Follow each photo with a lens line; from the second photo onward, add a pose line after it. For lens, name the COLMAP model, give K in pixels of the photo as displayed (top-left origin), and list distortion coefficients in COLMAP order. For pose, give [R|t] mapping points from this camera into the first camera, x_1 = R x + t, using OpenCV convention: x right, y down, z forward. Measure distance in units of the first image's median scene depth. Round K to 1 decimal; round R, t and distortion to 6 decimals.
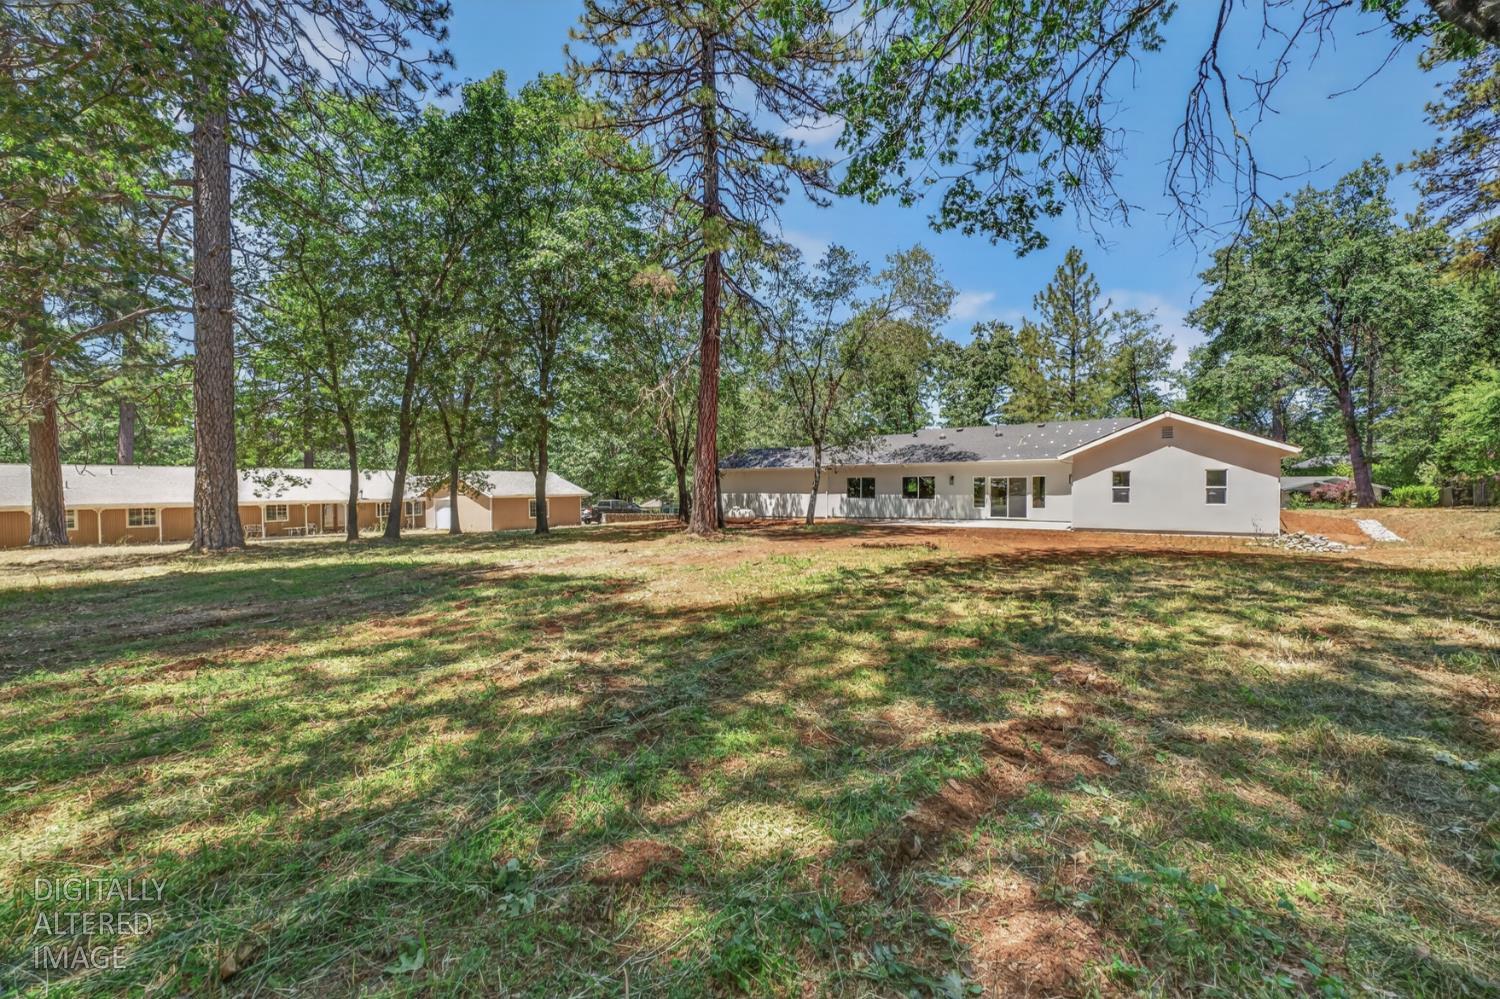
lens RADIAL K [[599.8, 0, 761.3], [0, 599.8, 488.2], [0, 0, 1]] dist [0.004342, 0.000245]
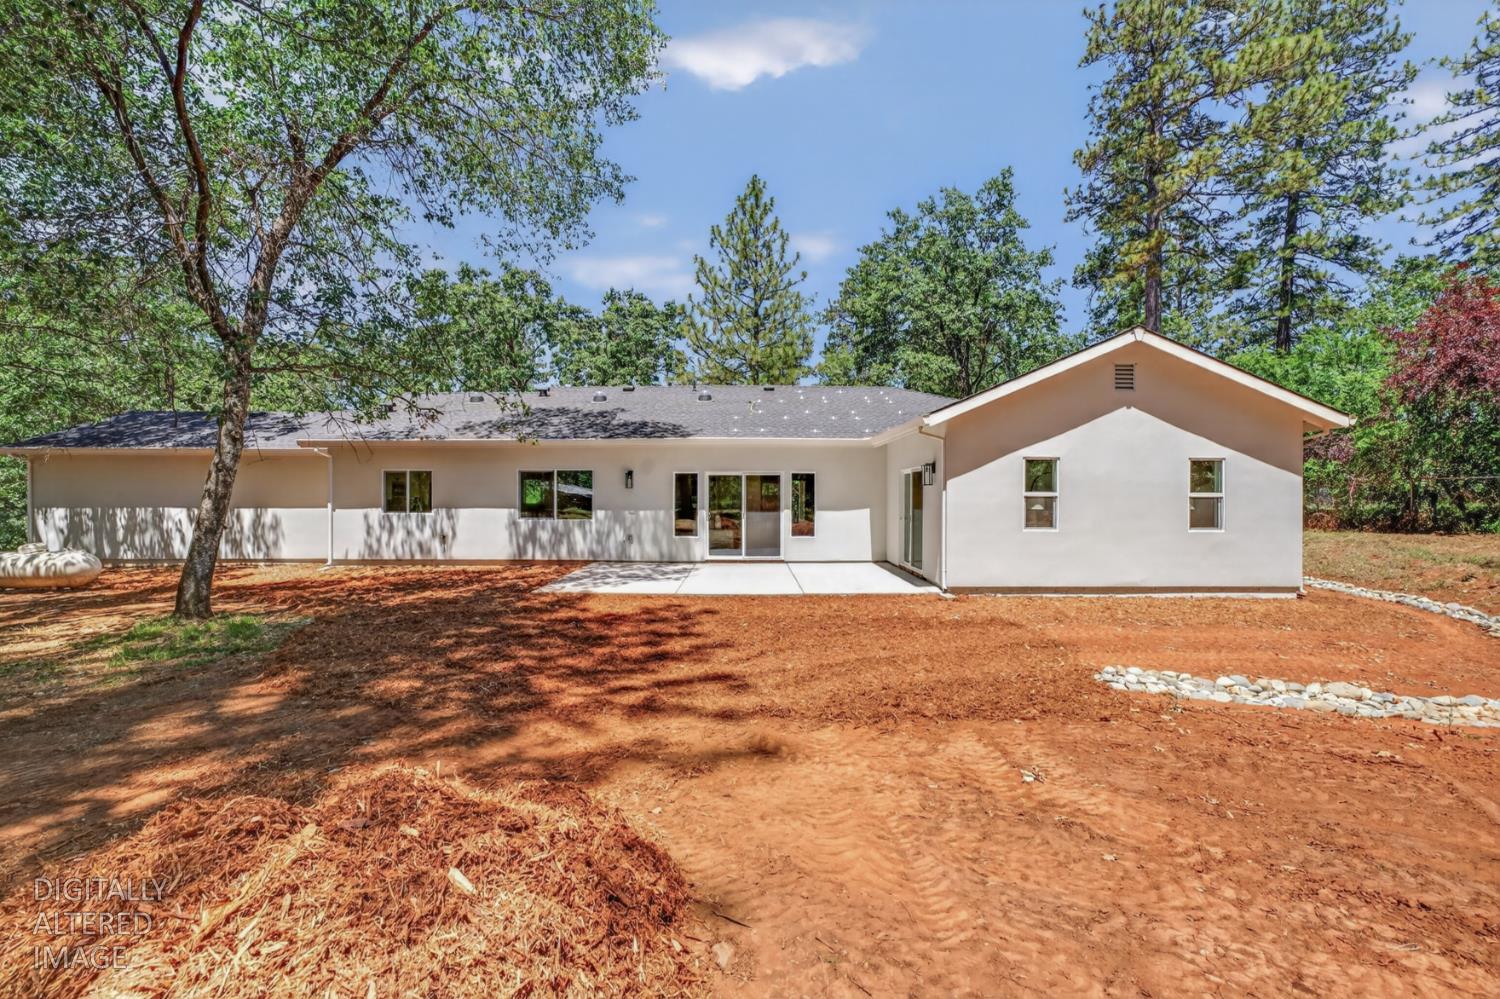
lens RADIAL K [[599.8, 0, 759.1], [0, 599.8, 499.2], [0, 0, 1]] dist [0.004342, 0.000245]
pose [[0.807933, 0.004644, 0.589256, 0.120570], [-0.004582, 0.999988, -0.001598, 0.002952], [-0.589256, -0.001409, 0.807945, 0.554943]]
